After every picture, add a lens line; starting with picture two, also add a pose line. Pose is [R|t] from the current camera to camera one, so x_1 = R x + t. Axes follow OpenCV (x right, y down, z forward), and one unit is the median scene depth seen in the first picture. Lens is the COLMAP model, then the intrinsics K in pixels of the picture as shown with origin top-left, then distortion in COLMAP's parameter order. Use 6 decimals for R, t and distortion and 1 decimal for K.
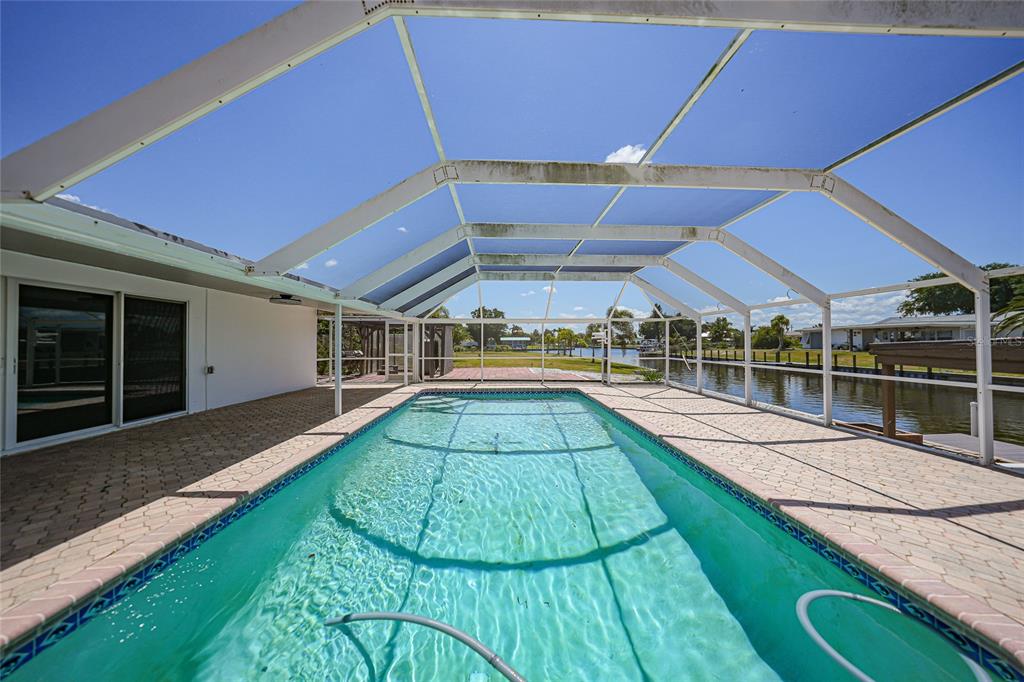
lens RADIAL K [[359.6, 0, 511.9], [0, 359.6, 341.3], [0, 0, 1]] dist [-0.017142, 0.002604]
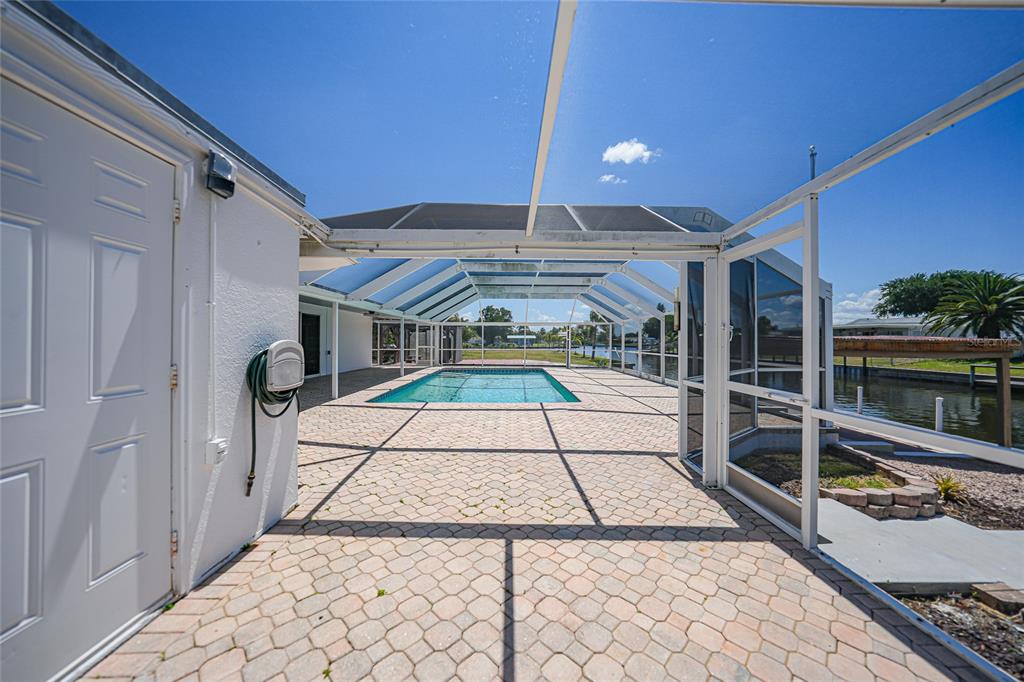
lens RADIAL K [[359.6, 0, 512.7], [0, 359.6, 338.0], [0, 0, 1]] dist [-0.017142, 0.002604]
pose [[0.999774, 0.004493, -0.020793, 0.066742], [-0.004574, 0.999982, -0.003873, 0.005064], [0.020775, 0.003967, 0.999776, -0.432946]]
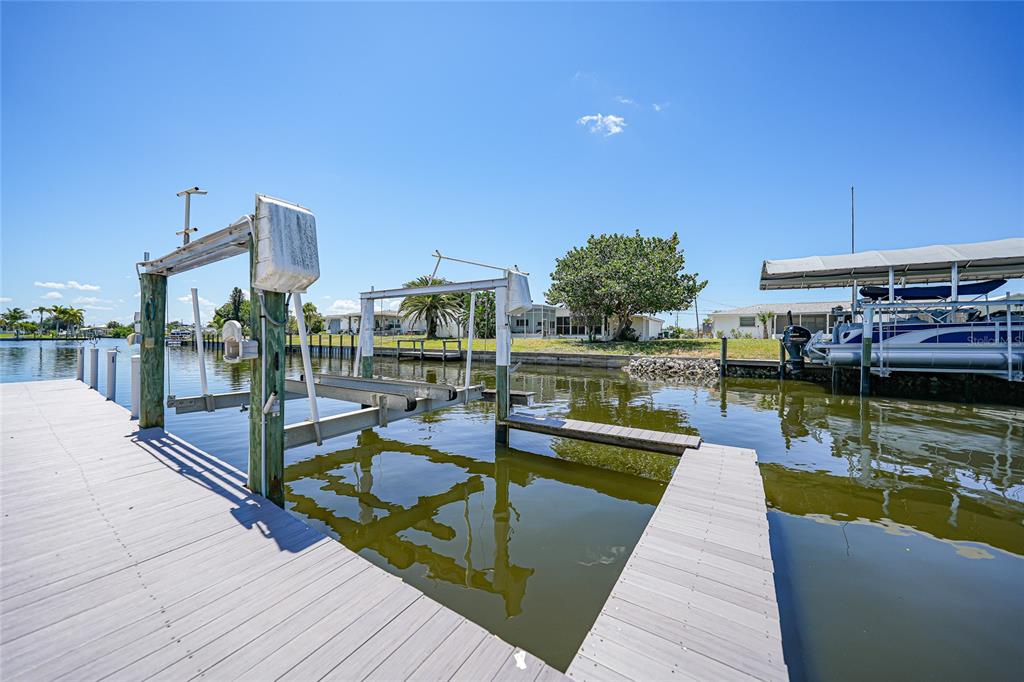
lens RADIAL K [[359.6, 0, 516.3], [0, 359.6, 336.6], [0, 0, 1]] dist [-0.017142, 0.002604]
pose [[0.561101, 0.012924, 0.827647, 0.890713], [-0.015636, 0.999865, -0.005012, 0.100585], [-0.827600, -0.010129, 0.561227, -0.479245]]
